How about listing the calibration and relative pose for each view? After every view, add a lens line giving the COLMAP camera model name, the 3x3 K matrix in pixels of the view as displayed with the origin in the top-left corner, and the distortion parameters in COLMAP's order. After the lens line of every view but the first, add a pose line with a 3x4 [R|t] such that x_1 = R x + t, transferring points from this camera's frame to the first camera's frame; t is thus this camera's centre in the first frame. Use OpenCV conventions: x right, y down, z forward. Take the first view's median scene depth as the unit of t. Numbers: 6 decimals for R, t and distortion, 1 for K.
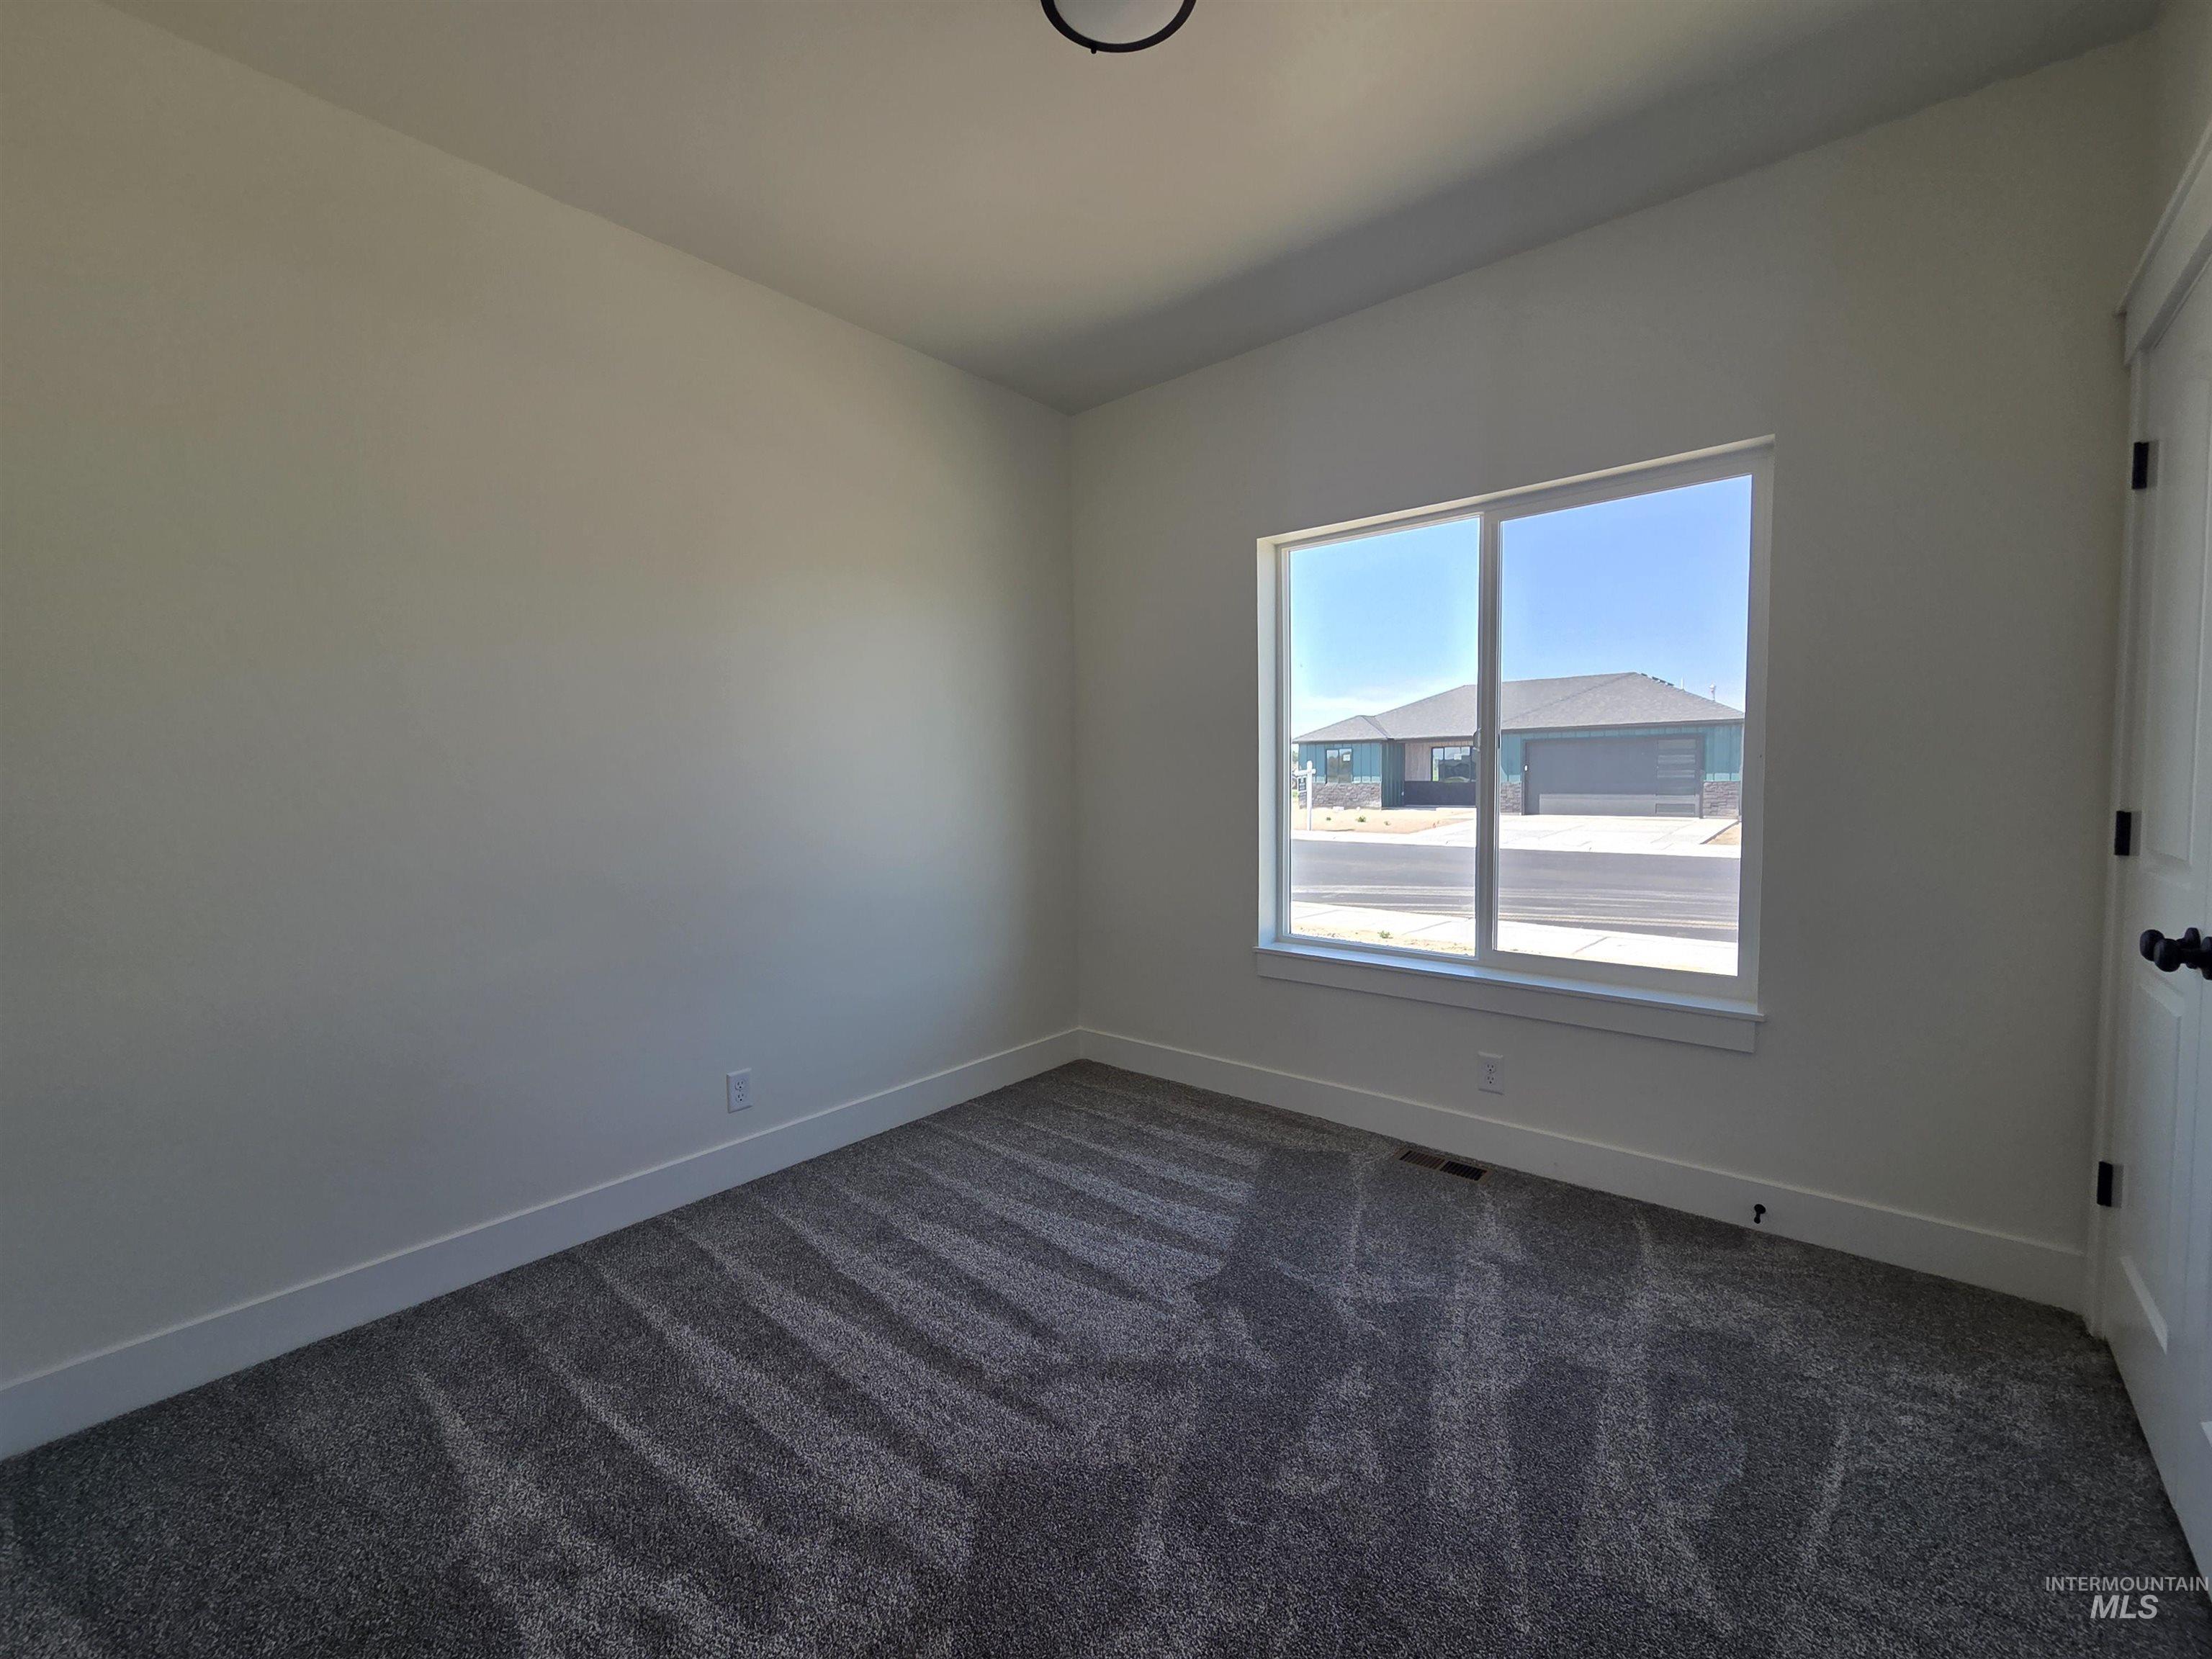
lens RADIAL K [[908.4, 0, 1095.1], [0, 908.4, 828.2], [0, 0, 1]] dist [0.004075, 0.000157]
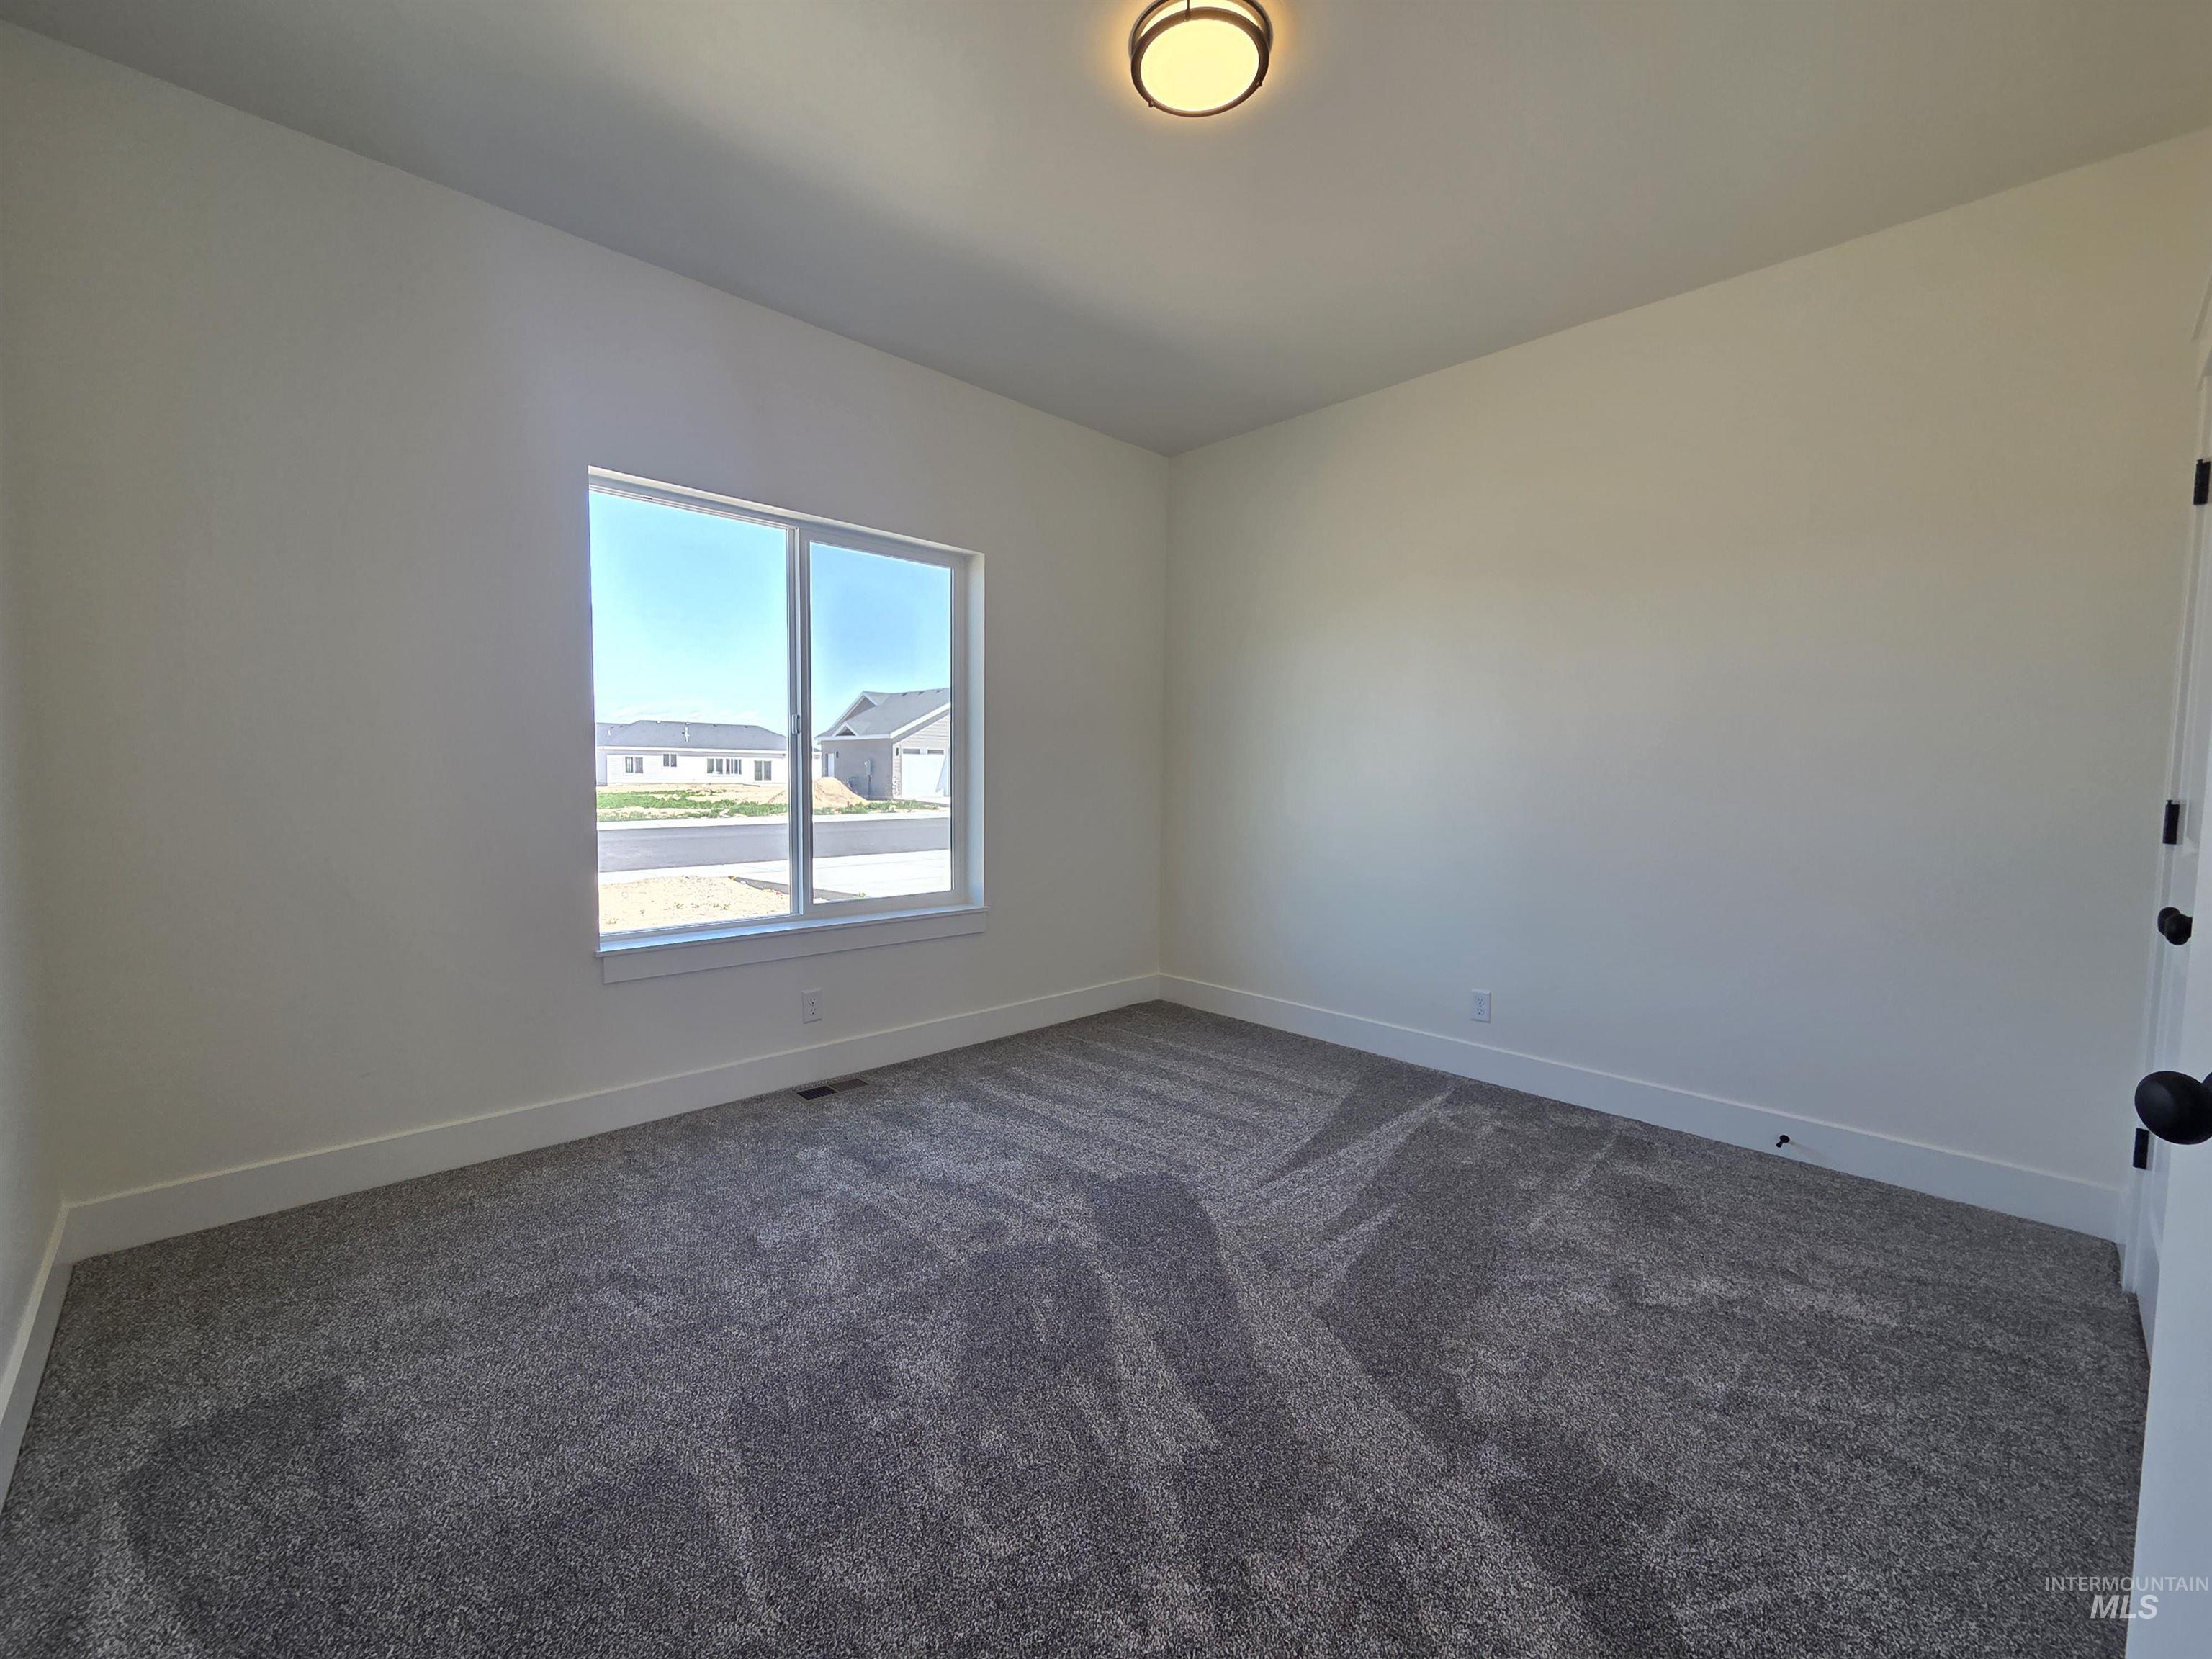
lens RADIAL K [[898.2, 0, 1096.3], [0, 898.2, 836.4], [0, 0, 1]] dist [0.000879, -0.000246]
pose [[0.123195, -0.058798, 0.990639, -0.674642], [0.040152, 0.997721, 0.054225, -0.002530], [-0.991570, 0.033096, 0.125275, 0.483286]]
